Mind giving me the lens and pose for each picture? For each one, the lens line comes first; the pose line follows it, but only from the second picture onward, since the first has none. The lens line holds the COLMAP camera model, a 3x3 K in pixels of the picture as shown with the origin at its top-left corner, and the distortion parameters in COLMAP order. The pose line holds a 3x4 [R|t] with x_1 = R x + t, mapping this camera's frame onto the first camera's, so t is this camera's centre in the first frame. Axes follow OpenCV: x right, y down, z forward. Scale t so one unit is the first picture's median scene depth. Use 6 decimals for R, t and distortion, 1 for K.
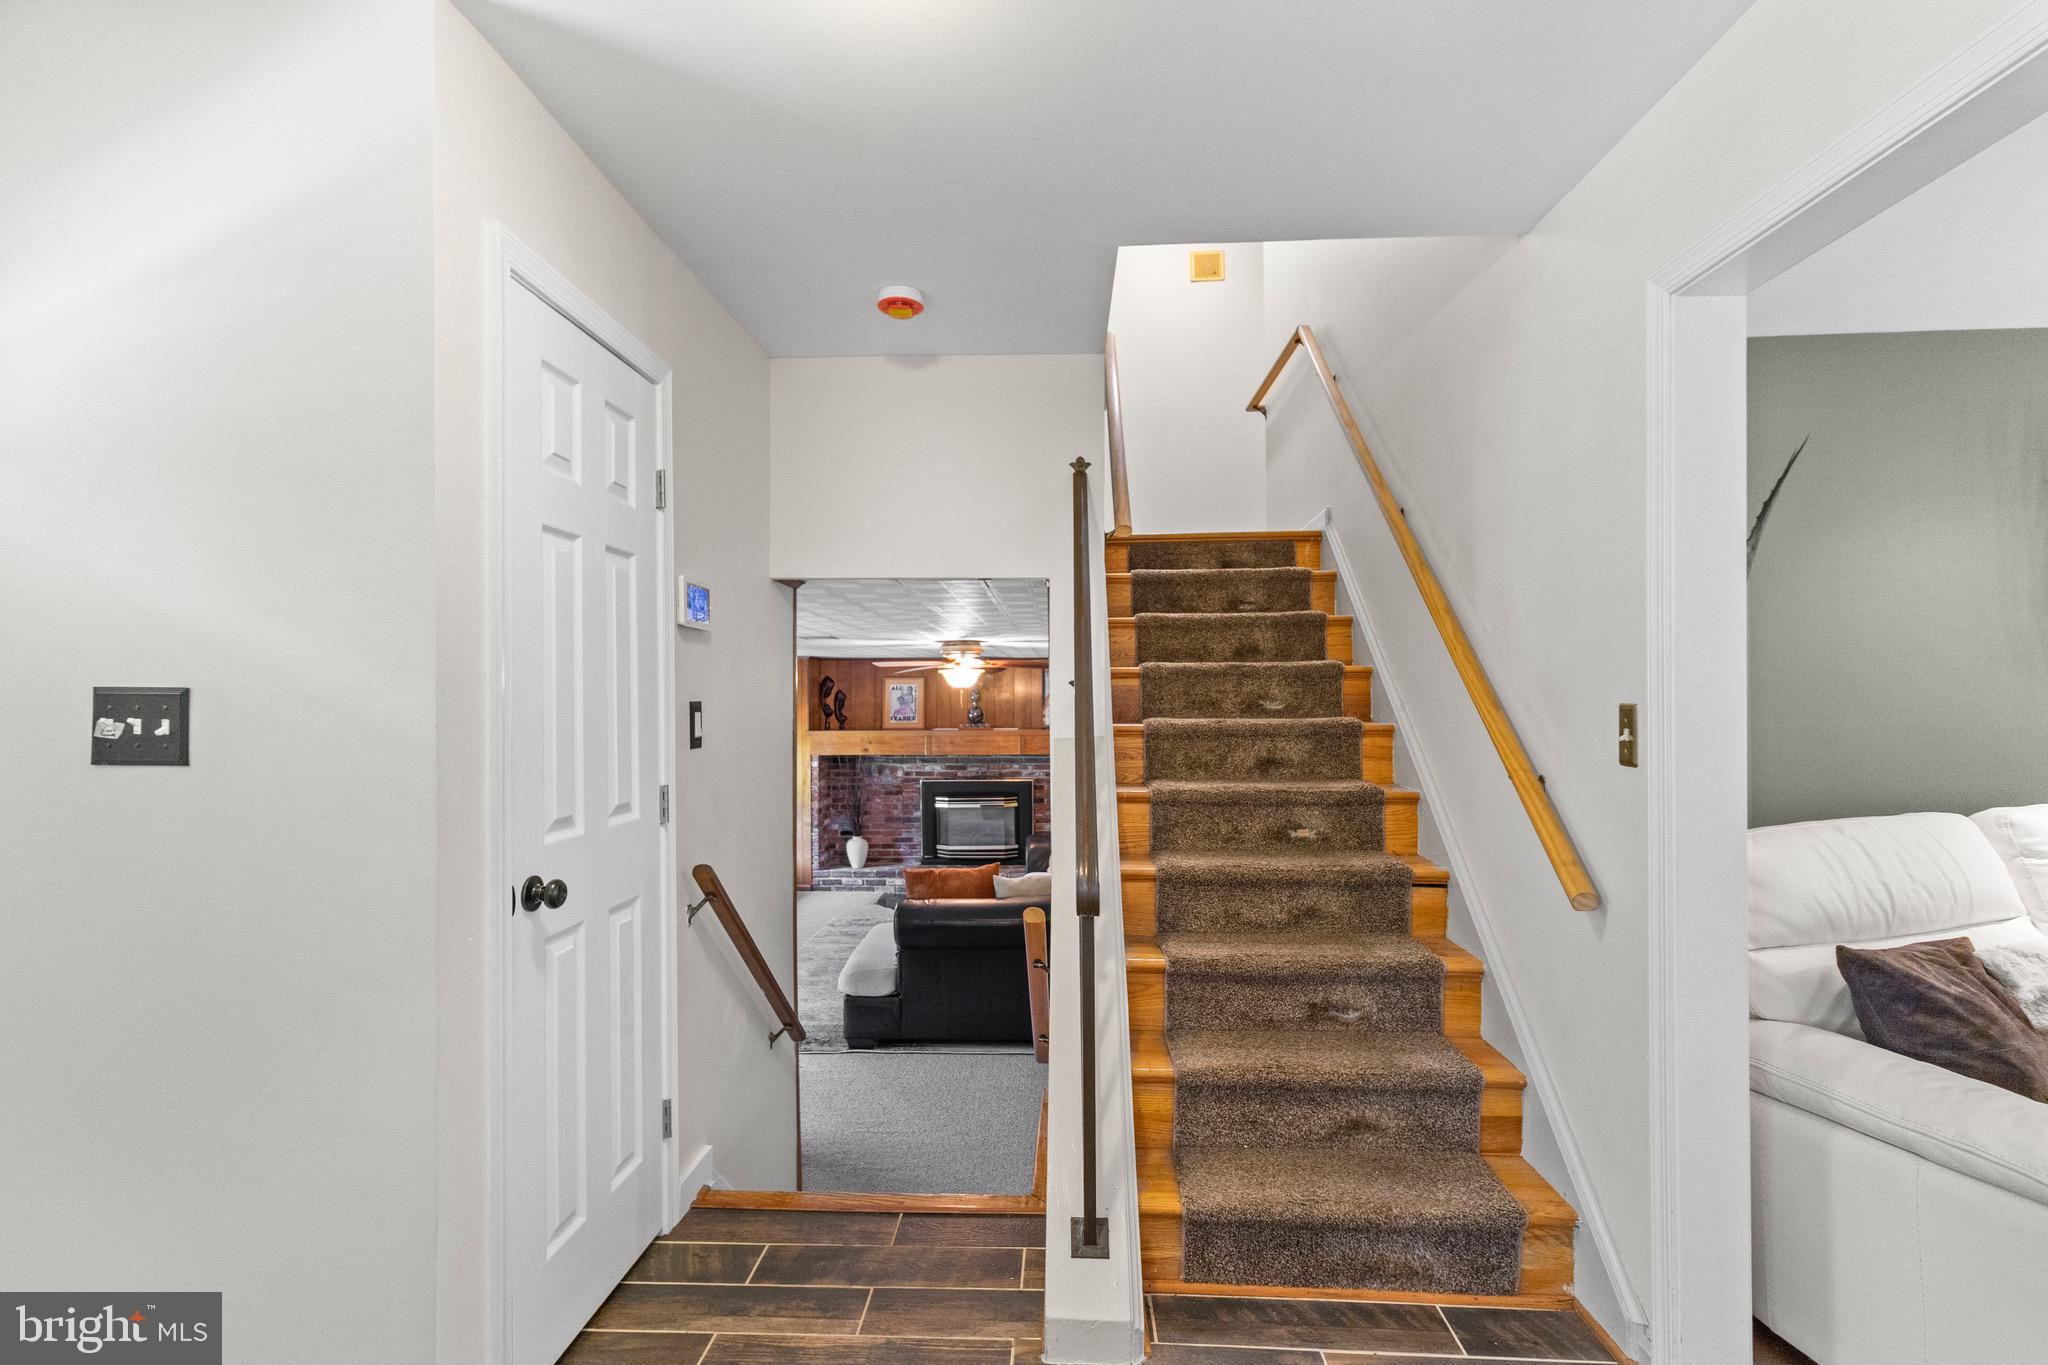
lens RADIAL K [[956.0, 0, 1016.5], [0, 956.0, 691.8], [0, 0, 1]] dist [0.003042, -0.001302]
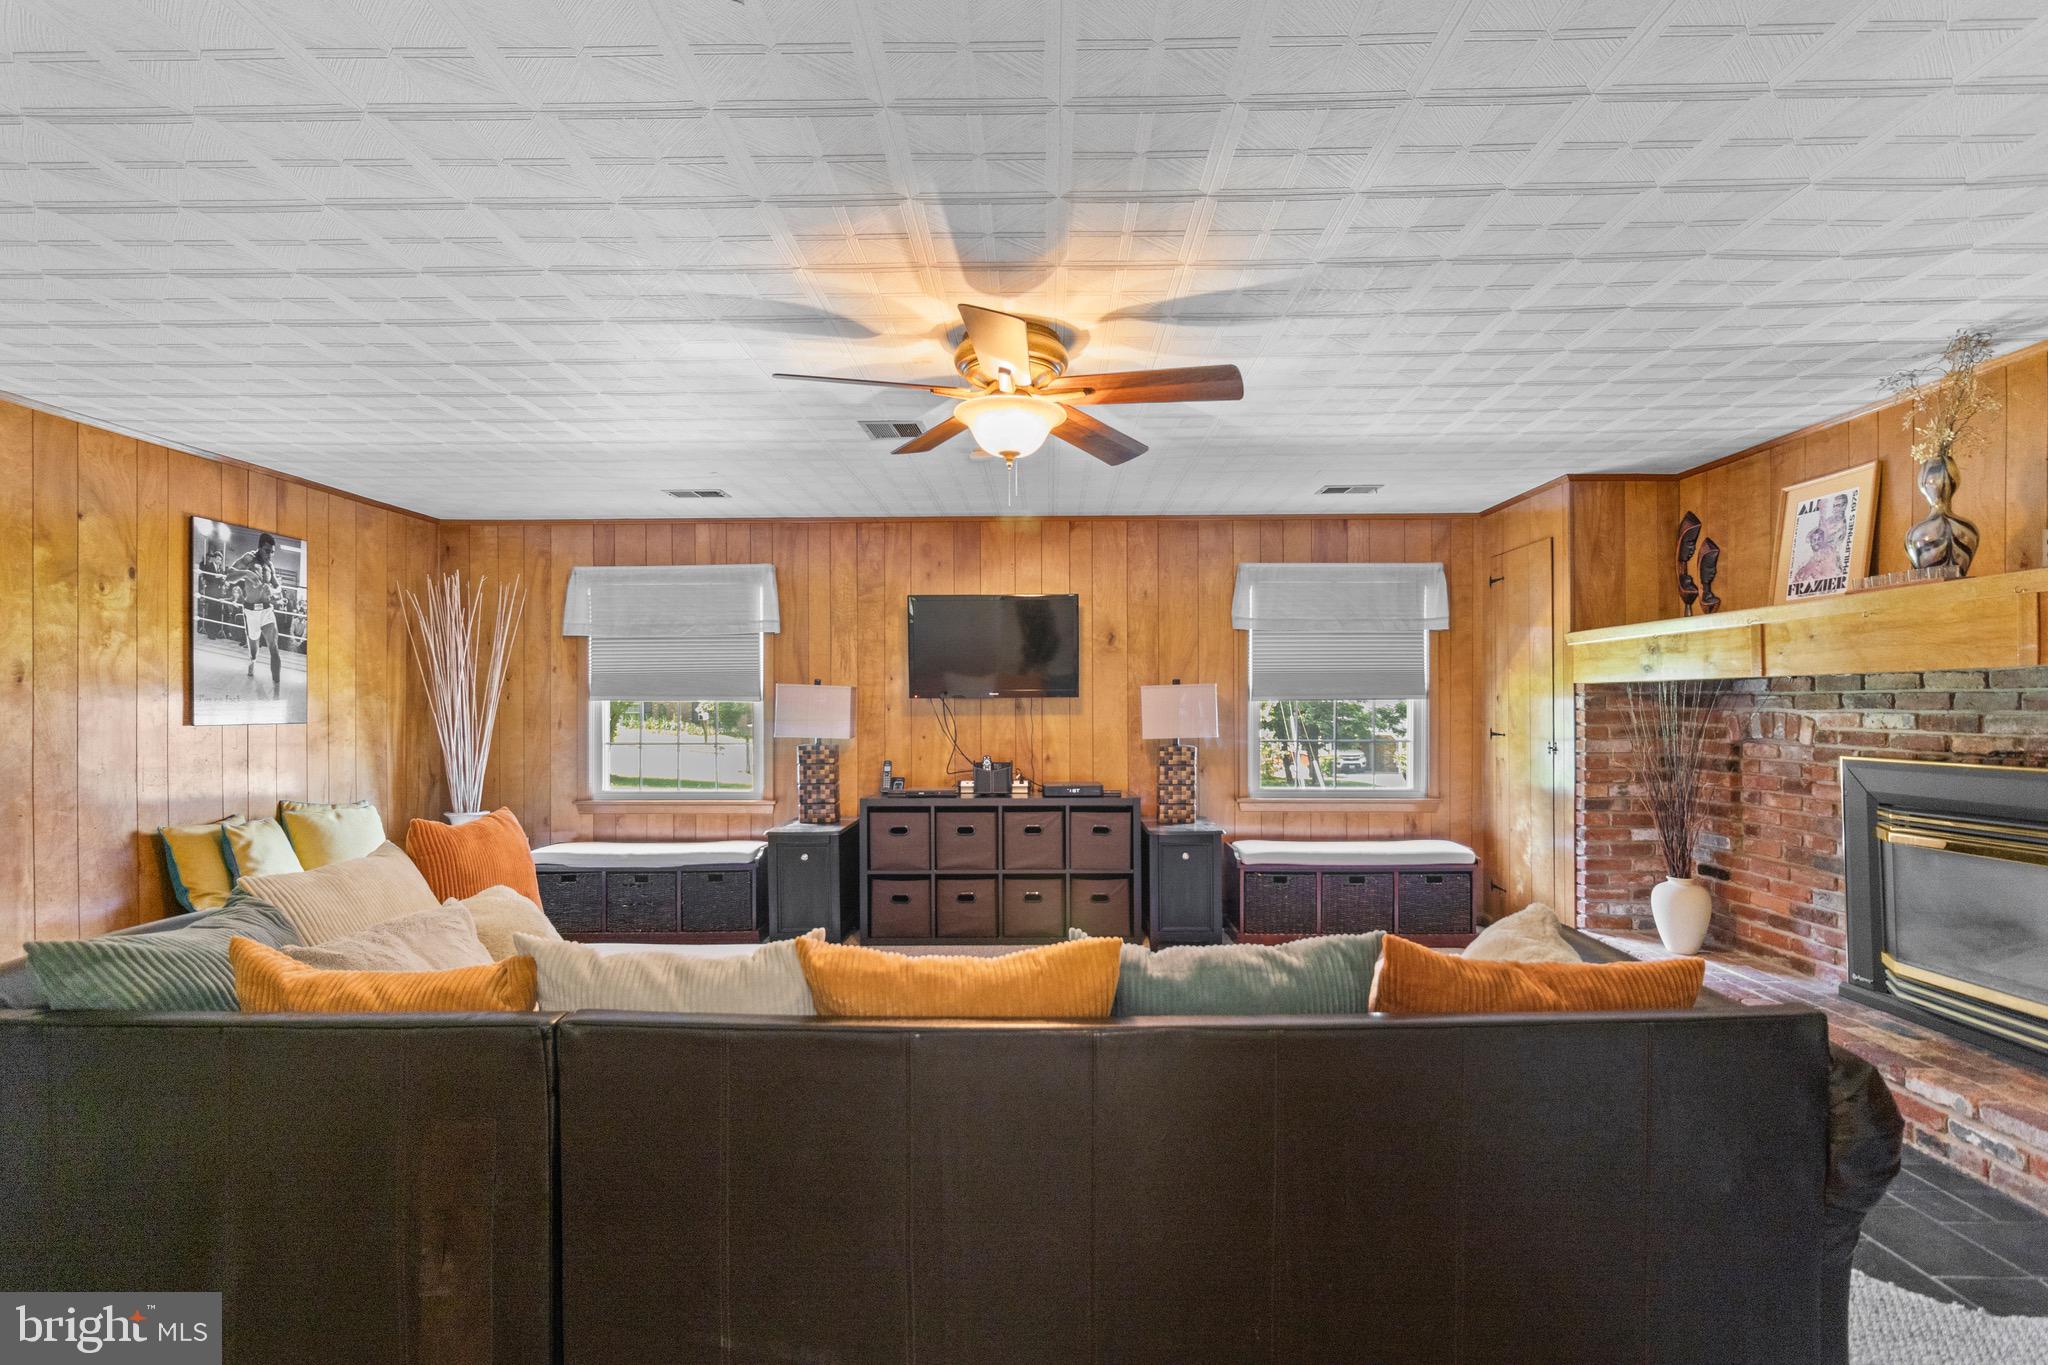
lens RADIAL K [[956.0, 0, 1022.1], [0, 956.0, 696.4], [0, 0, 1]] dist [0.003042, -0.001302]
pose [[0.023426, -0.002856, -0.999721, 0.244129], [0.009046, 0.999956, -0.002644, 0.068995], [0.999685, -0.008982, 0.023451, 0.690954]]
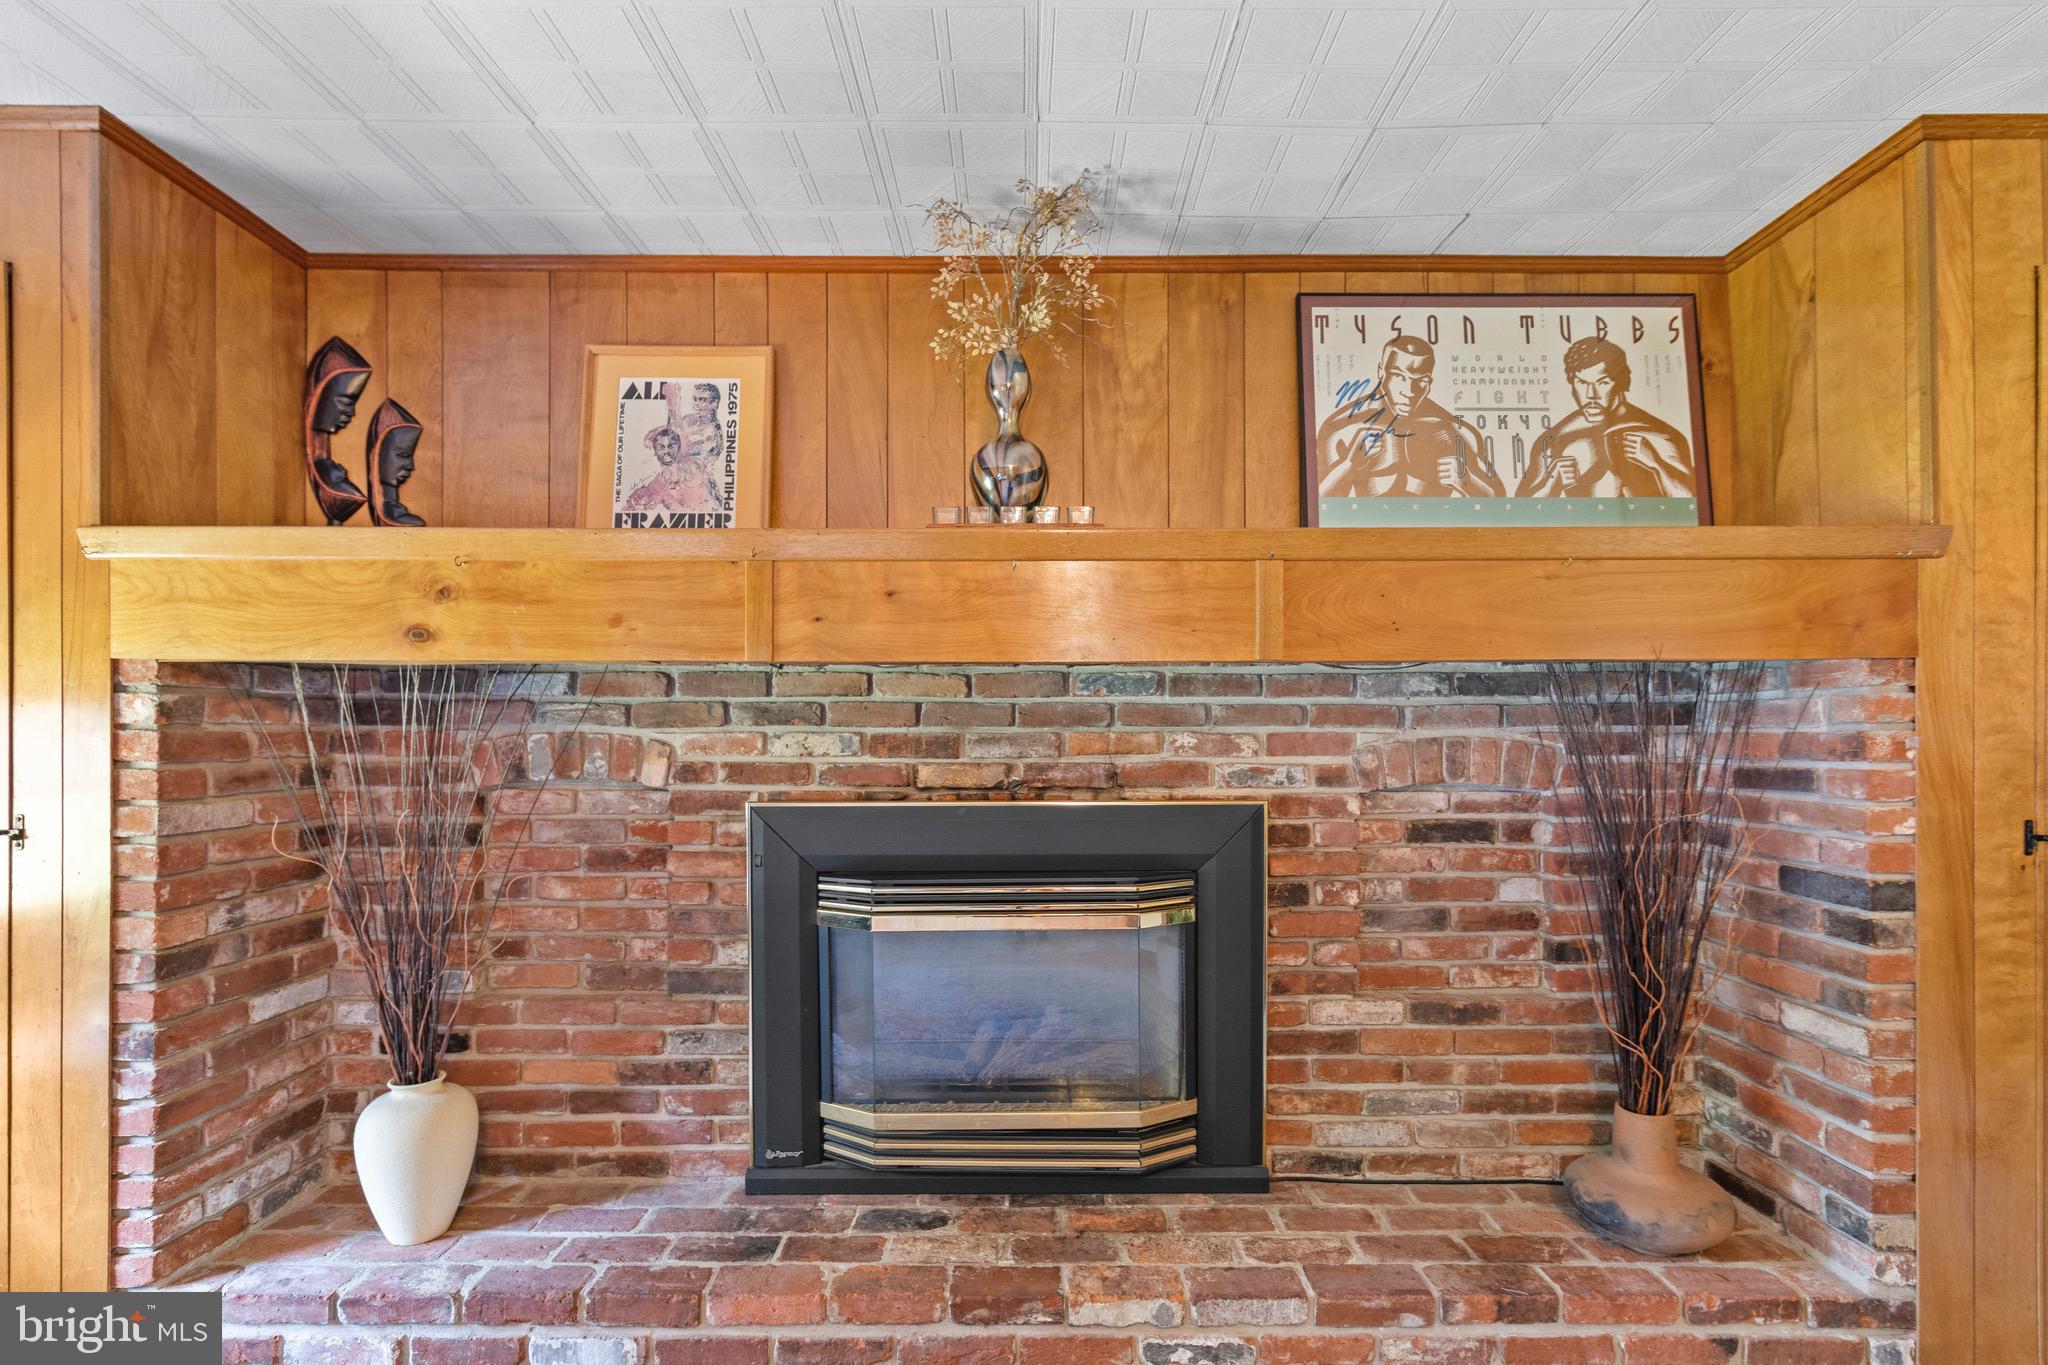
lens RADIAL K [[956.0, 0, 1024.7], [0, 956.0, 735.1], [0, 0, 1]] dist [0.003042, -0.001302]
pose [[0.998562, 0.006010, 0.053271, -0.049105], [-0.006295, 0.999967, 0.005196, 0.075937], [-0.053238, -0.005524, 0.998567, 0.780533]]
